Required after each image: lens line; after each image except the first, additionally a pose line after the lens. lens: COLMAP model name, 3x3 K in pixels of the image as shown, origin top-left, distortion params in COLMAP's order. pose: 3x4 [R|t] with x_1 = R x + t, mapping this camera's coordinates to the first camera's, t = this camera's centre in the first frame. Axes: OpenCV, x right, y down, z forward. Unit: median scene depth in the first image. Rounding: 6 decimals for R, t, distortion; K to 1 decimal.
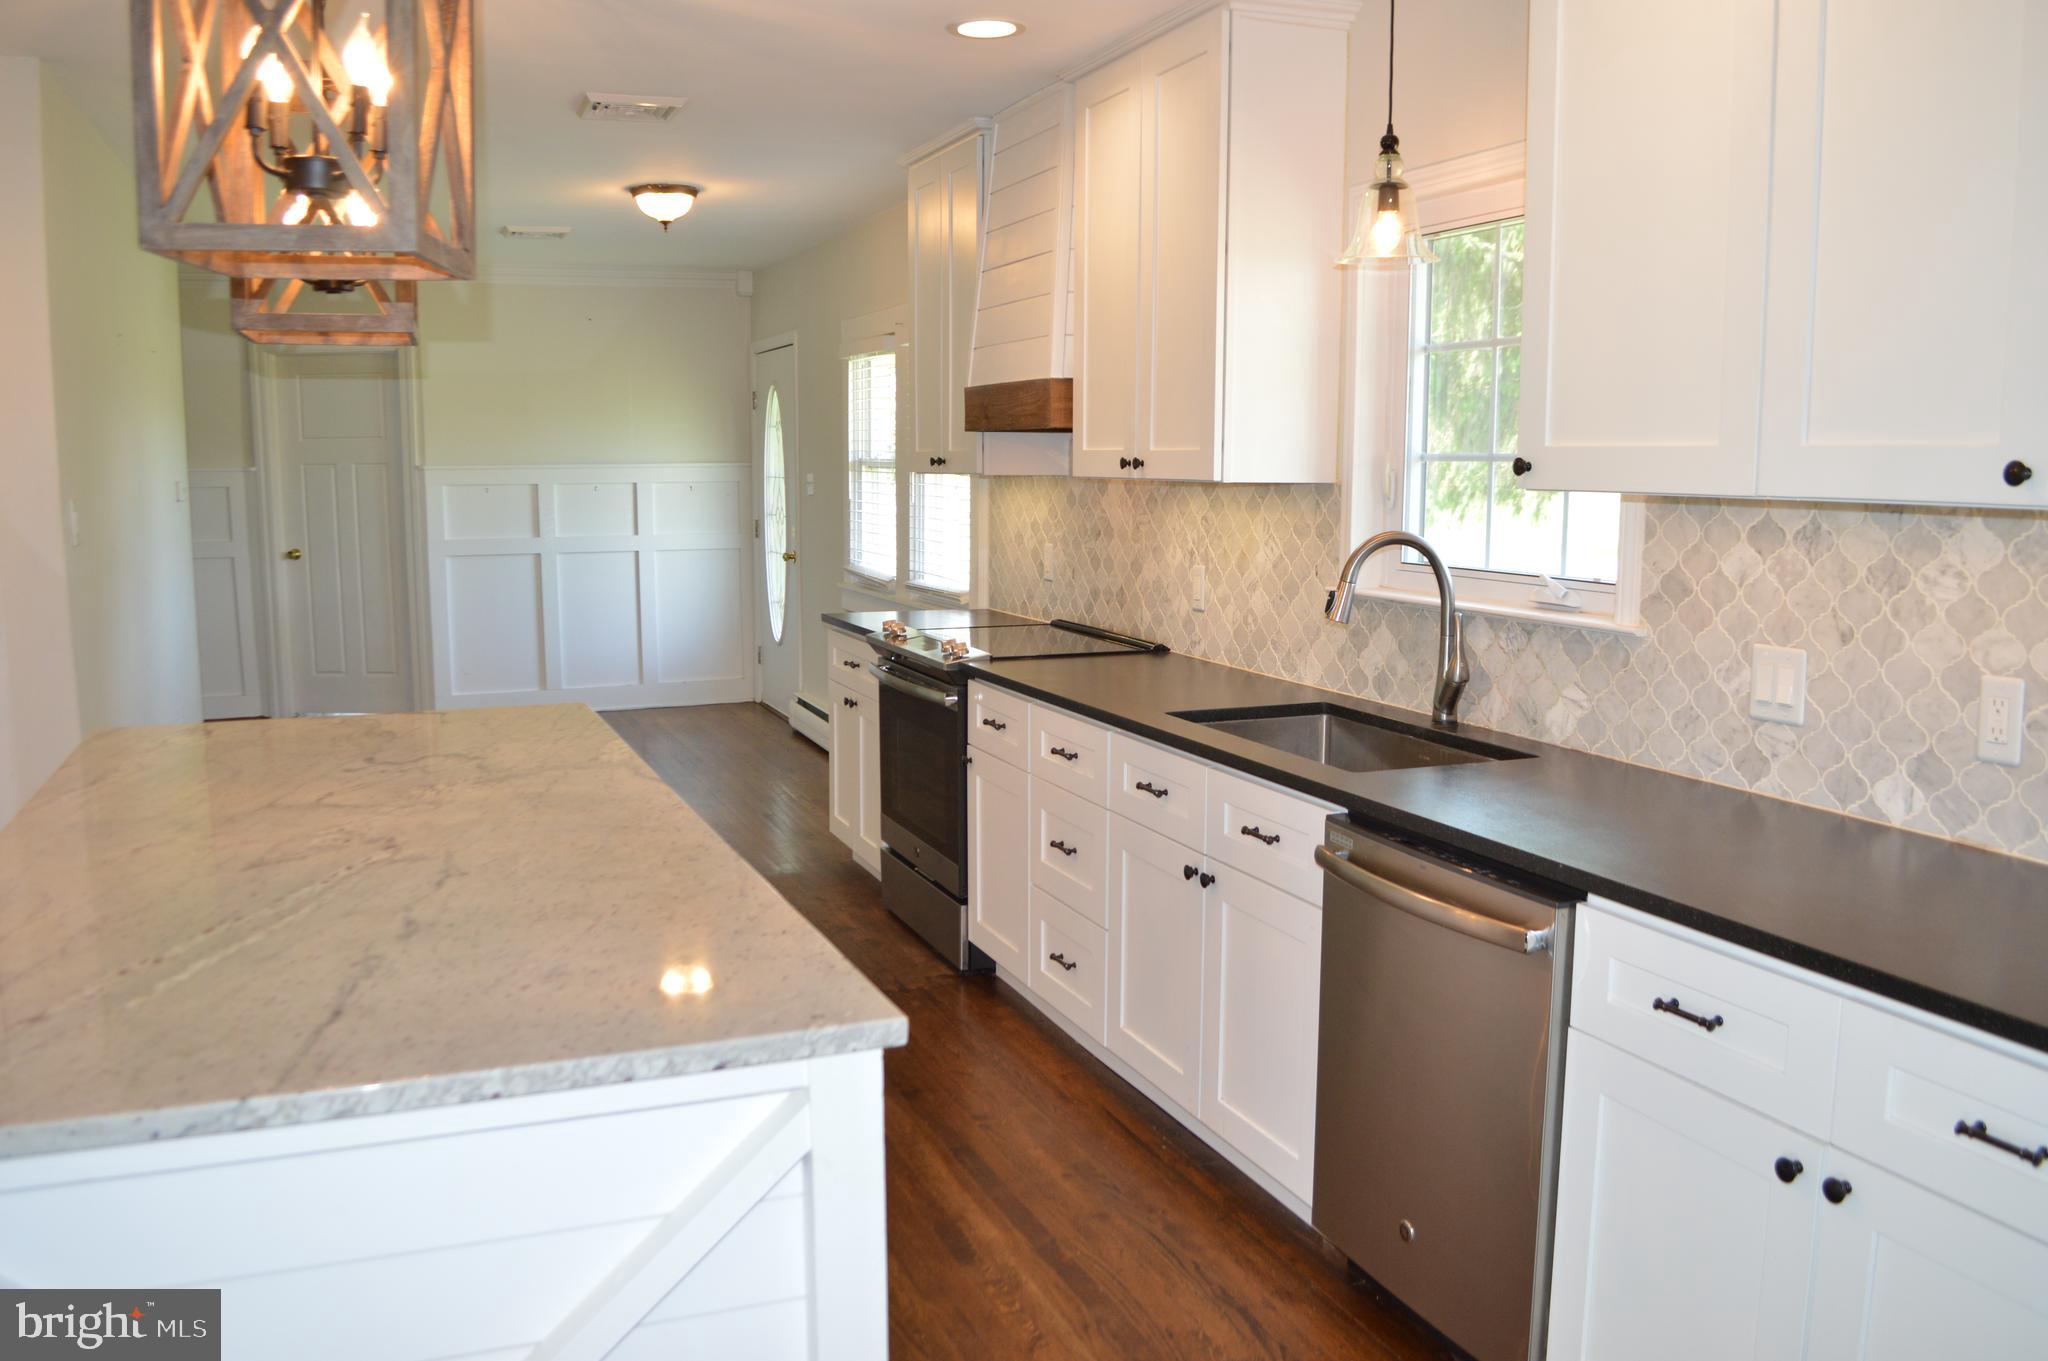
lens RADIAL K [[1648.8, 0, 1024.0], [0, 1648.8, 680.5], [0, 0, 1]] dist [-0.074209, -0.007476]
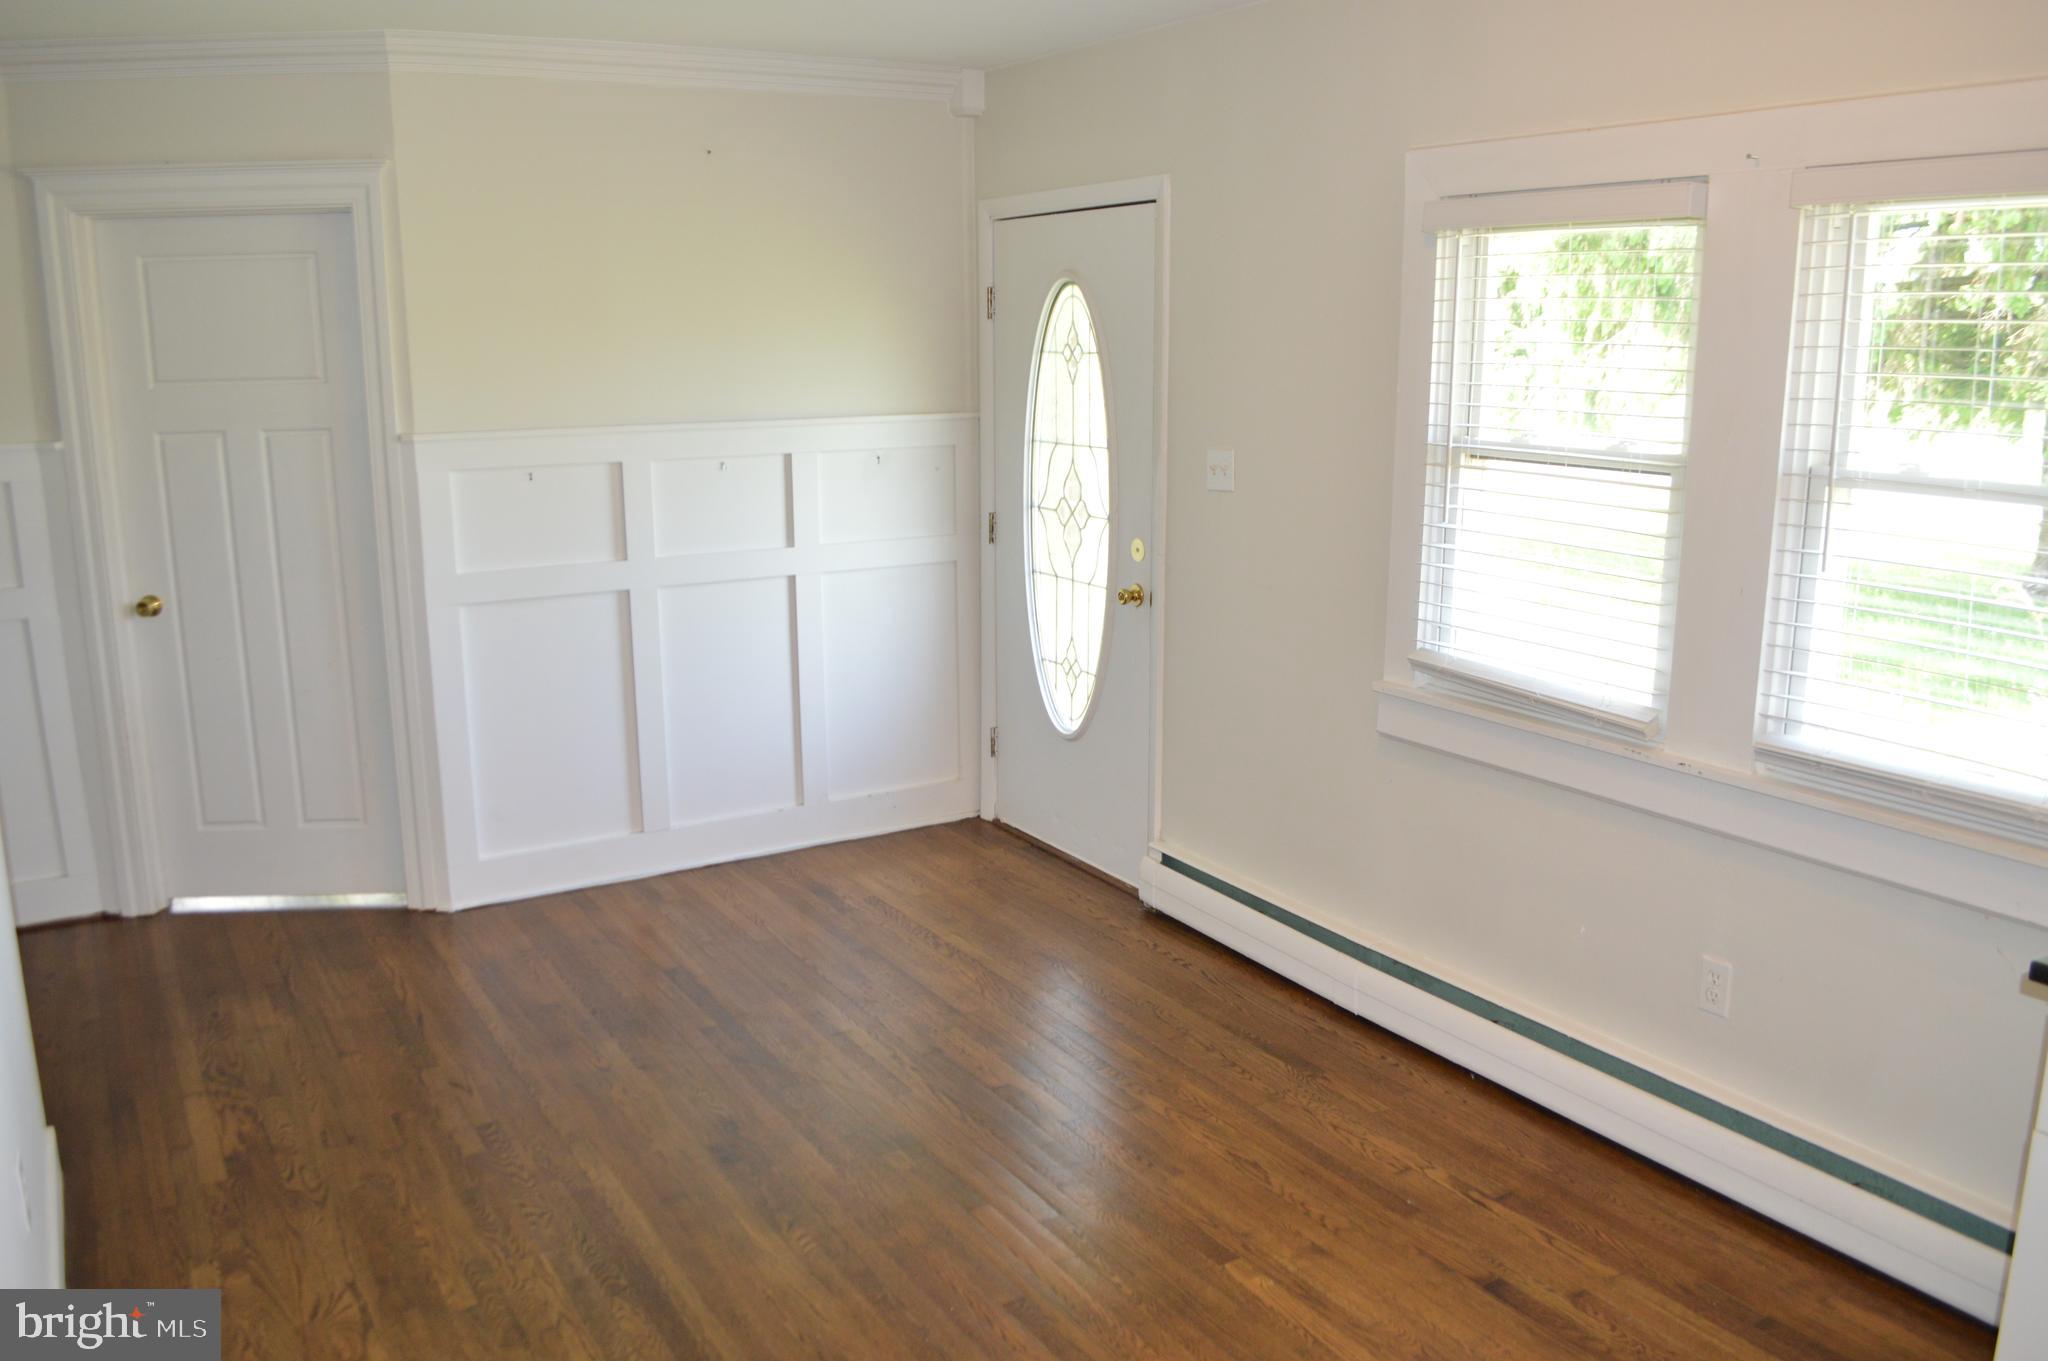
lens RADIAL K [[1648.8, 0, 1024.0], [0, 1648.8, 680.5], [0, 0, 1]] dist [-0.074209, -0.007476]
pose [[0.987977, -0.035399, 0.150495, -0.251010], [0.024153, 0.996823, 0.075904, -0.086452], [-0.152704, -0.071356, 0.985693, 0.445545]]
